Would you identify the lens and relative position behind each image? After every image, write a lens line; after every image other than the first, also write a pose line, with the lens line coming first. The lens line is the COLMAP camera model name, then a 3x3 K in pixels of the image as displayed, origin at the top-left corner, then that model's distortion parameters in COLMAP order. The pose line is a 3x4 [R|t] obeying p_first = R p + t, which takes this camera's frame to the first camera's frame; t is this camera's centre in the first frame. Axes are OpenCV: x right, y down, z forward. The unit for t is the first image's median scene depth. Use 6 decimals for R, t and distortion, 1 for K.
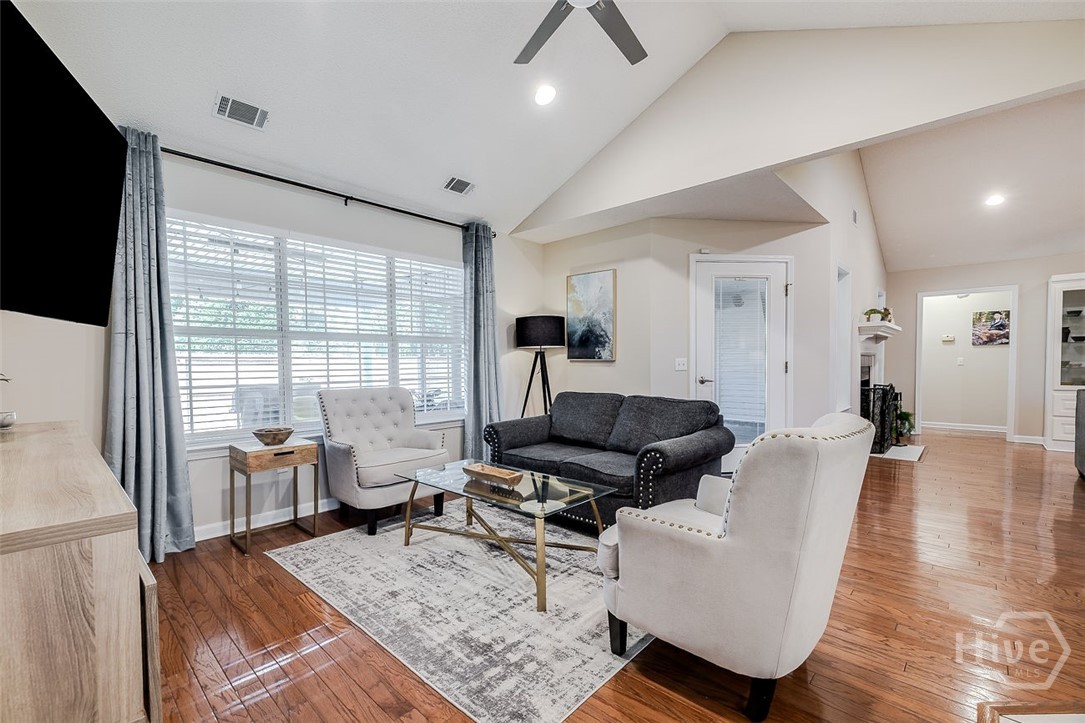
lens RADIAL K [[469.8, 0, 526.1], [0, 469.8, 378.2], [0, 0, 1]] dist [0.000907, 0.000084]
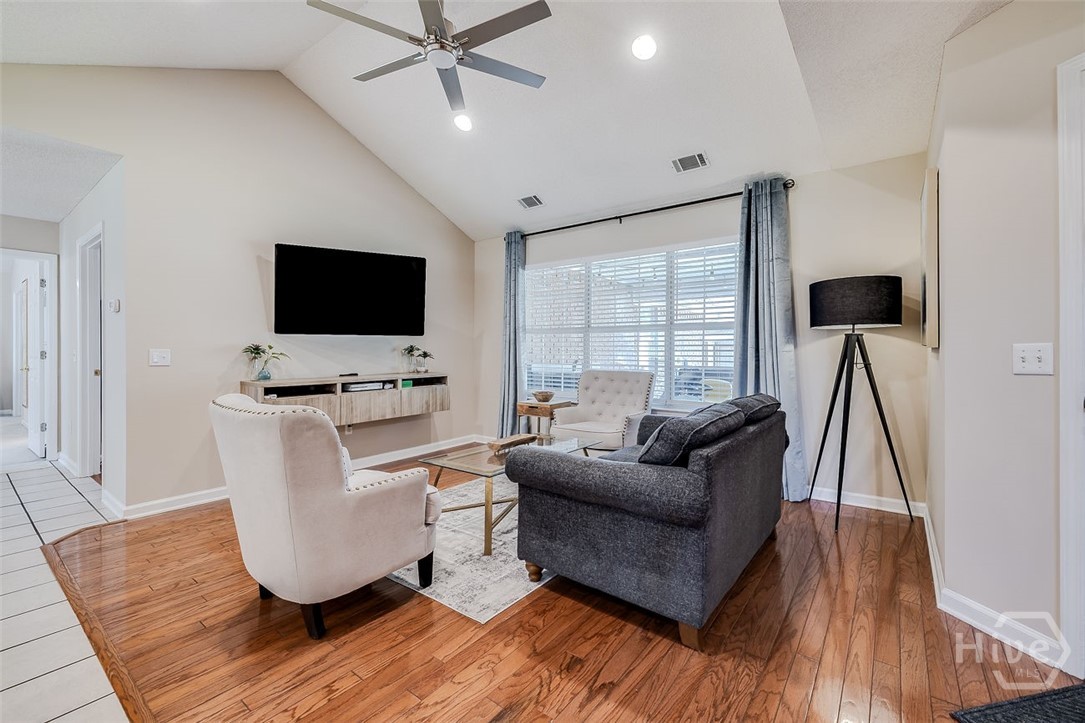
lens RADIAL K [[459.9, 0, 543.3], [0, 459.9, 351.6], [0, 0, 1]] dist [0.000496, -0.000047]
pose [[0.119416, 0.009062, -0.992803, 0.524517], [-0.035961, 0.999342, 0.004796, -0.017464], [0.992193, 0.035130, 0.119663, 0.431953]]
